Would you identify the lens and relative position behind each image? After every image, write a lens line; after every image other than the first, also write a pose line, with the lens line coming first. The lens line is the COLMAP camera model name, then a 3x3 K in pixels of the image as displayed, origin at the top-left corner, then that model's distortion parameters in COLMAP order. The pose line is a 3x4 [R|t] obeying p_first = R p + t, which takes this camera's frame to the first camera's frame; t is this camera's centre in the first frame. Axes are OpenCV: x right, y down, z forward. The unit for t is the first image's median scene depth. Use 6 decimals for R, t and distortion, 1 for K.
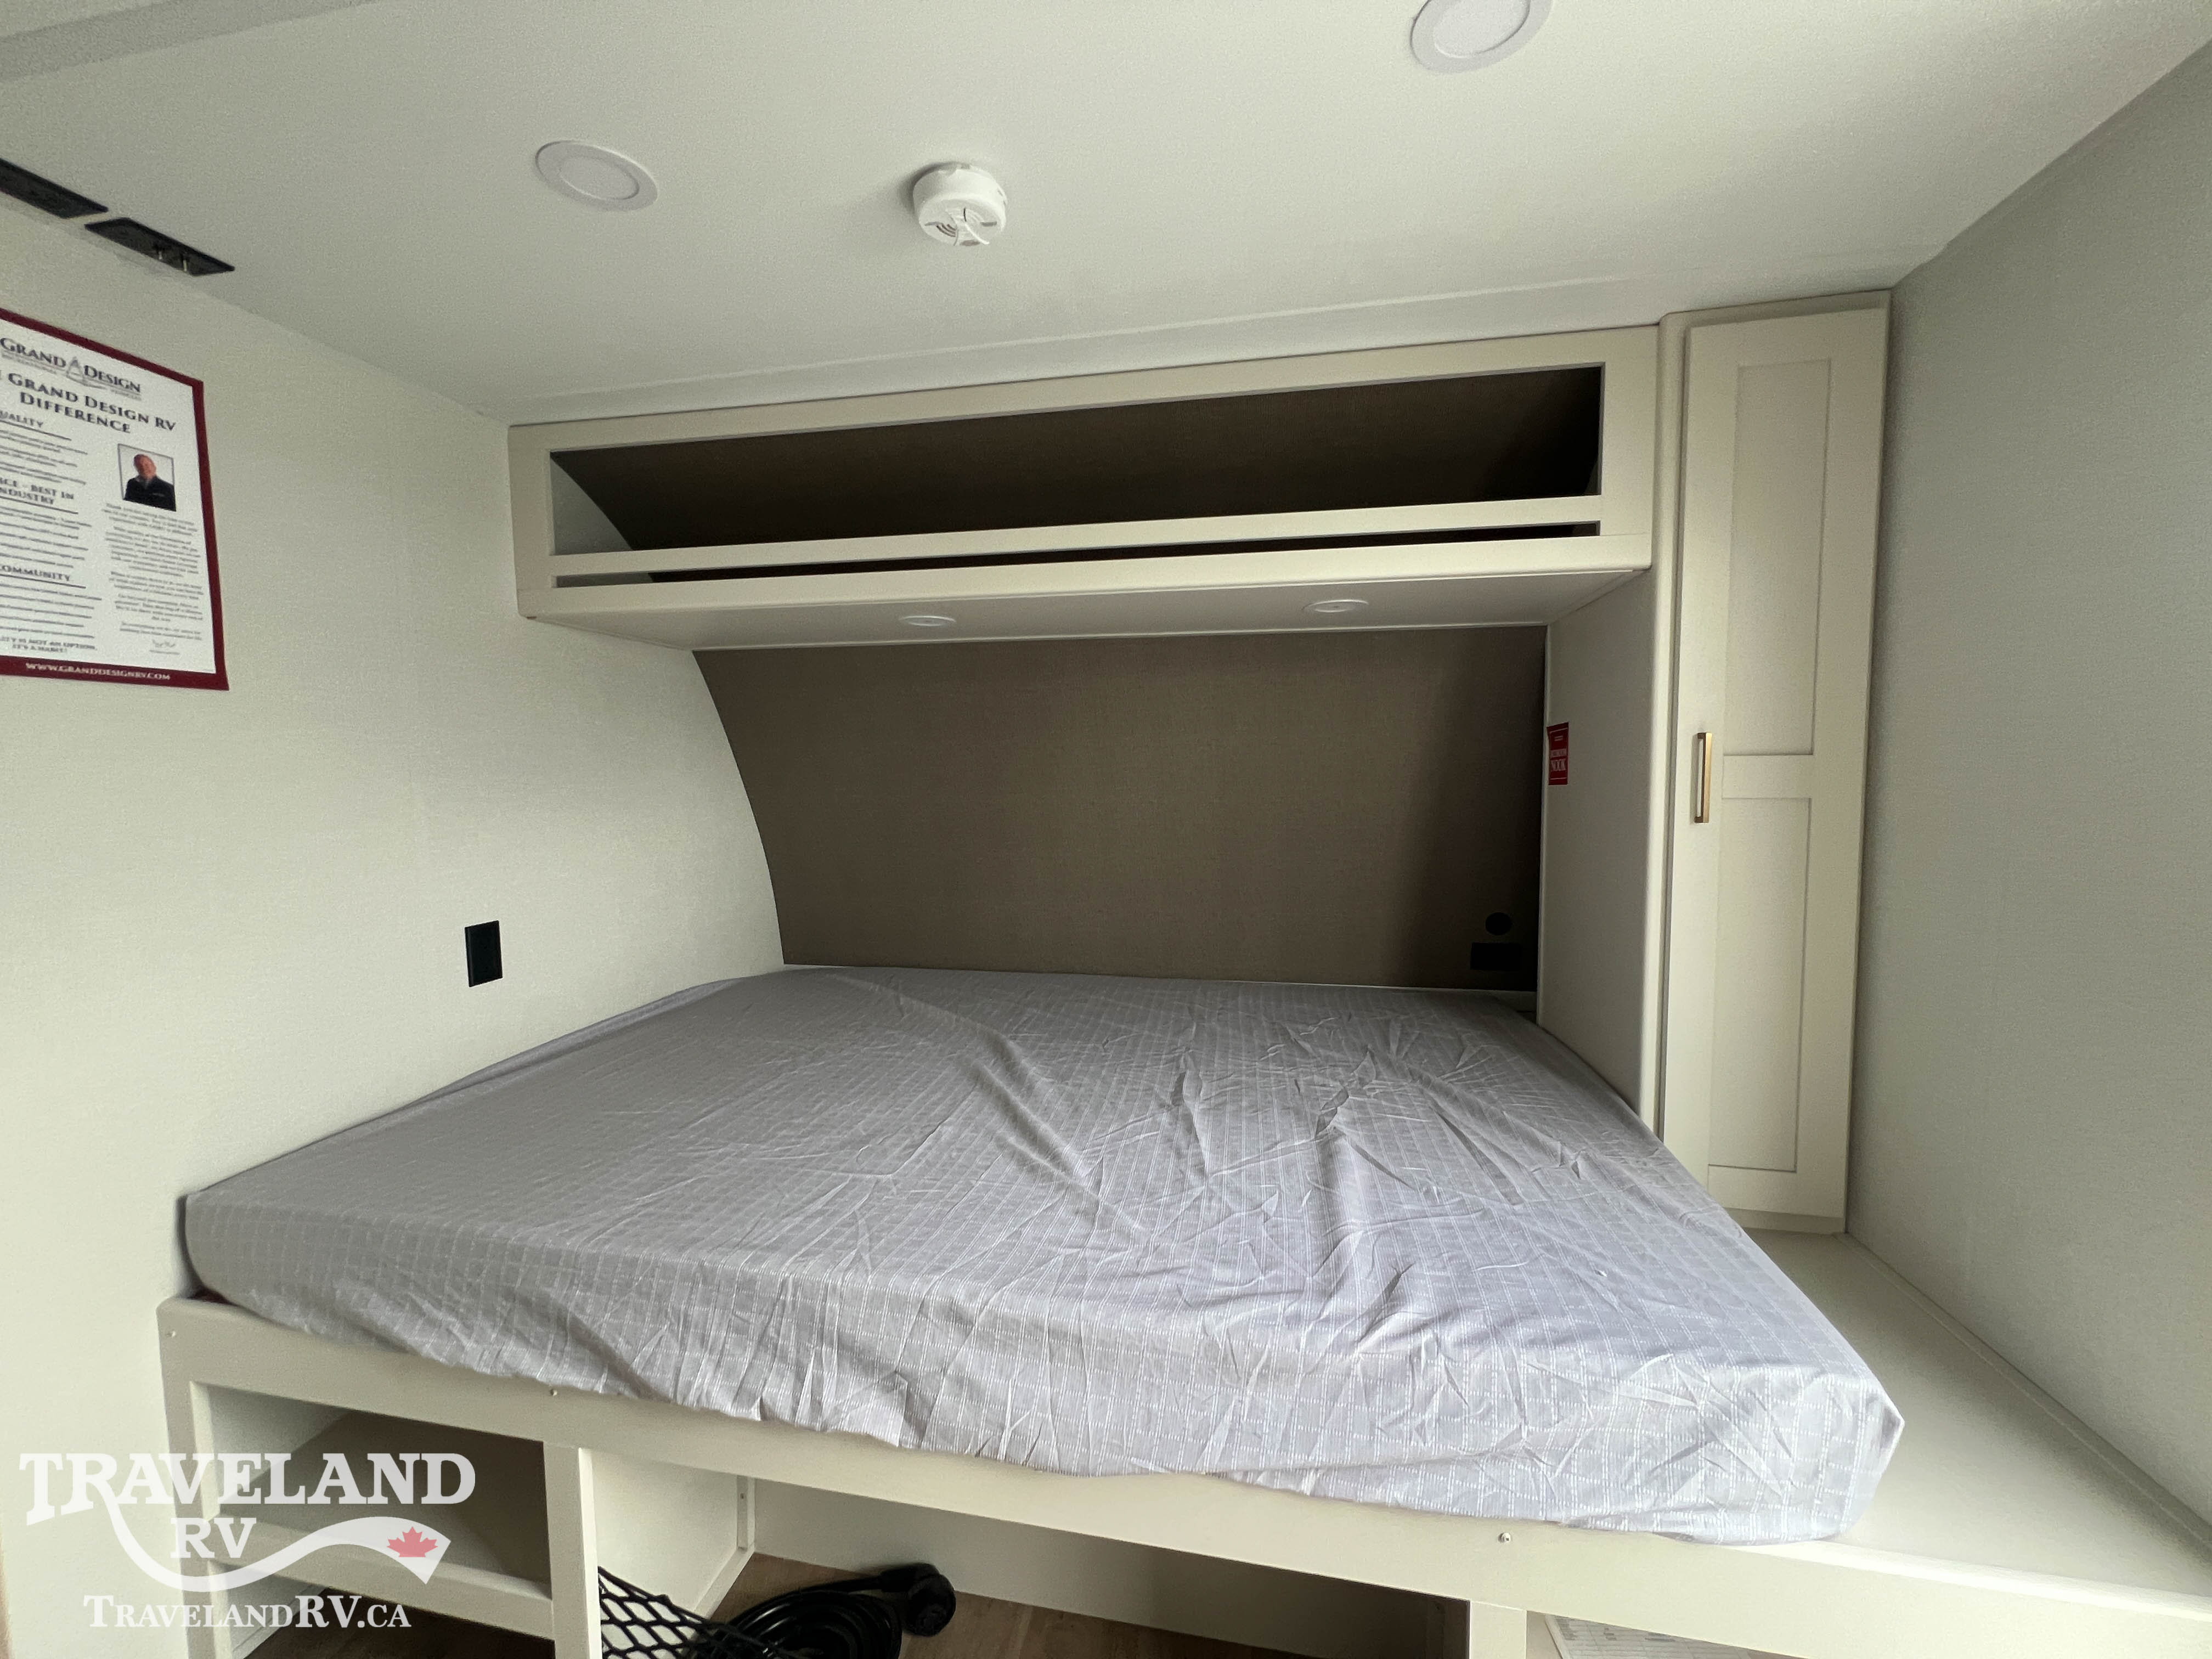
lens RADIAL K [[888.5, 0, 1106.8], [0, 888.5, 829.5], [0, 0, 1]] dist [-0.002408, 0.000834]
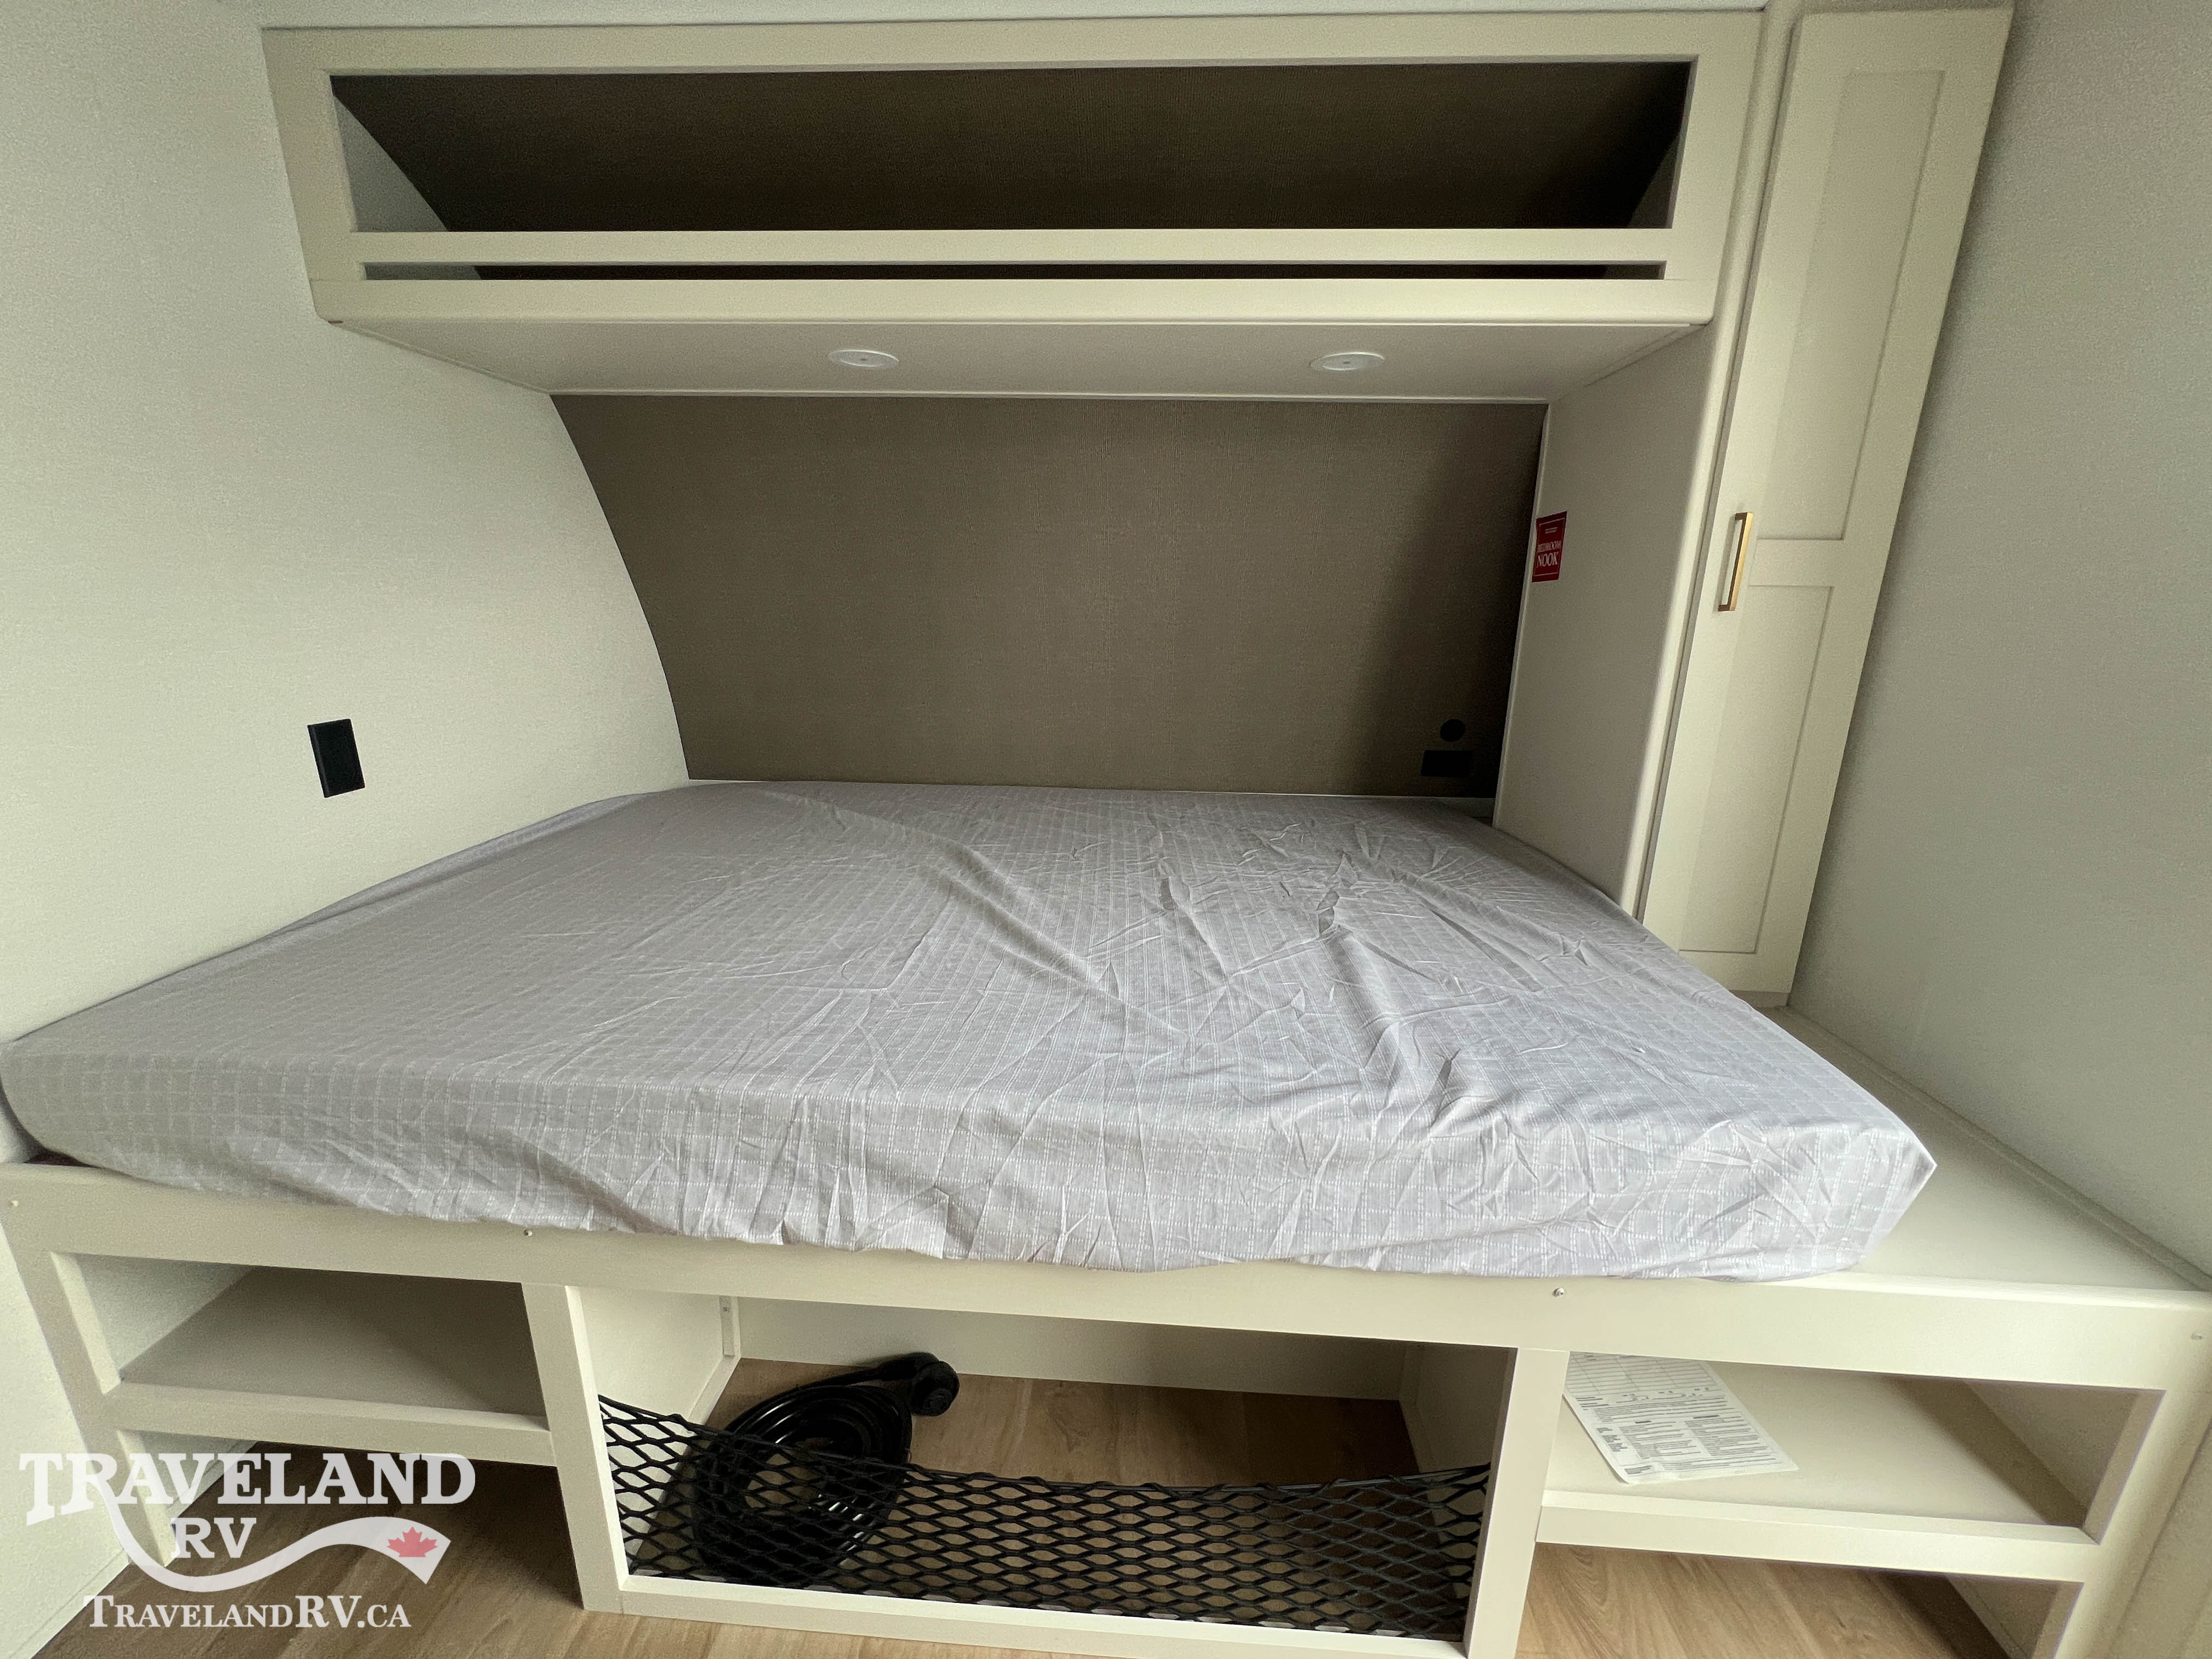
lens RADIAL K [[882.8, 0, 1101.7], [0, 882.8, 831.8], [0, 0, 1]] dist [-0.002220, 0.000366]
pose [[0.990574, -0.014790, 0.136174, -0.156463], [-0.011799, 0.981246, 0.192399, 0.058716], [-0.136466, -0.192193, 0.971823, 0.130282]]
